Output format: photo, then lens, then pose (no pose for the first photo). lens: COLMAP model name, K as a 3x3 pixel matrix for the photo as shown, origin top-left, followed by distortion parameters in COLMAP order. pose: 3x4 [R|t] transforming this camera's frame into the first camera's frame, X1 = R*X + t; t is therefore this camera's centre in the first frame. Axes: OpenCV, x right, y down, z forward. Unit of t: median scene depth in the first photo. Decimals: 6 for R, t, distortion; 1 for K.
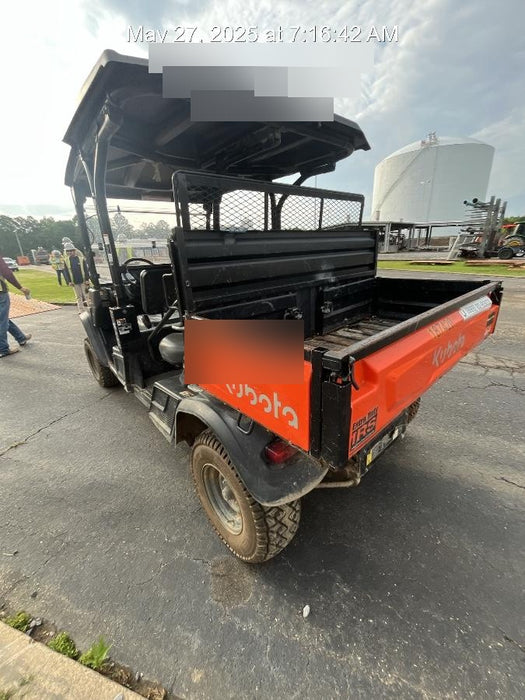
lens RADIAL K [[281.4, 0, 262.5], [0, 281.4, 350.0], [0, 0, 1]] dist [0.007423, 0.000455]
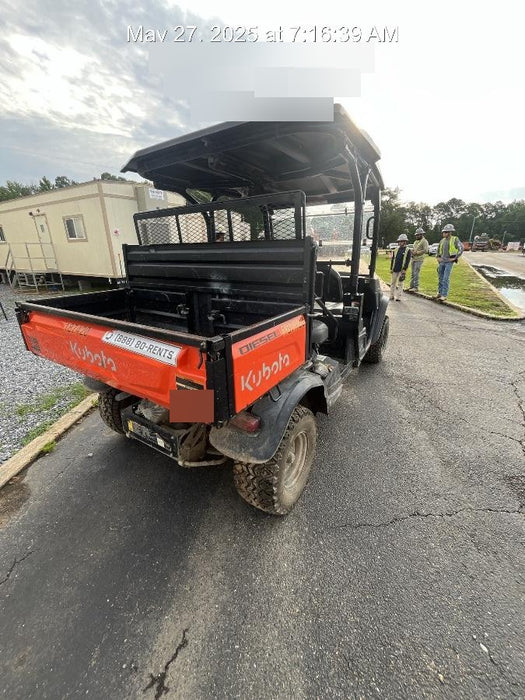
lens RADIAL K [[280.1, 0, 263.7], [0, 280.1, 348.4], [0, 0, 1]] dist [0.002399, 0.000232]
pose [[0.284780, 0.361165, -0.887953, 1.328140], [-0.323726, 0.908123, 0.265545, -0.399739], [0.902276, 0.211831, 0.375534, 0.853768]]
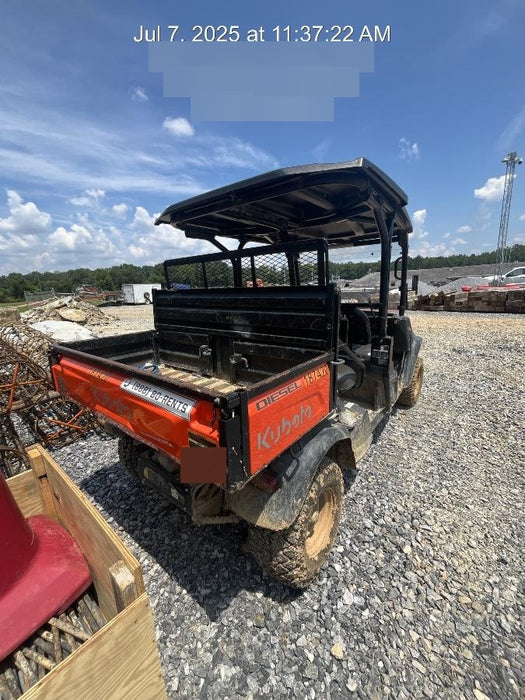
lens RADIAL K [[281.4, 0, 262.5], [0, 281.4, 350.0], [0, 0, 1]] dist [0.007423, 0.000455]
pose [[0.191257, 0.256530, -0.947425, 1.287447], [-0.317946, 0.929391, 0.187463, -0.432679], [0.928618, 0.265377, 0.259315, 0.869685]]
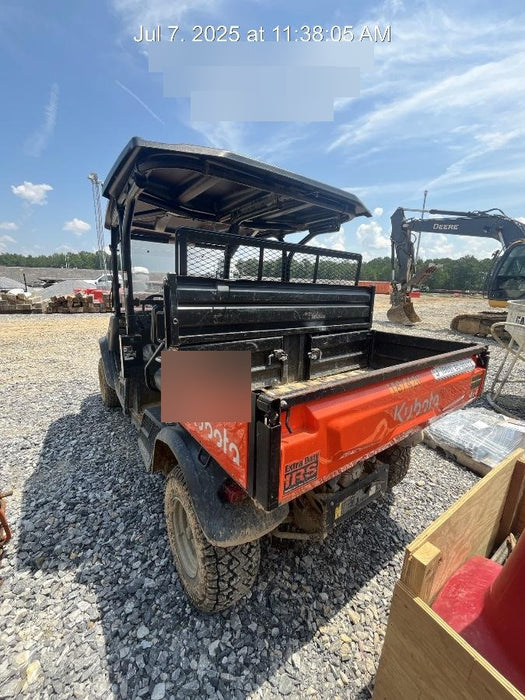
lens RADIAL K [[281.4, 0, 262.5], [0, 281.4, 350.0], [0, 0, 1]] dist [0.007423, 0.000455]
pose [[0.992729, 0.095654, -0.073066, 0.115967], [-0.104826, 0.985390, -0.134228, -0.006367], [0.059159, 0.140912, 0.988253, -0.044161]]
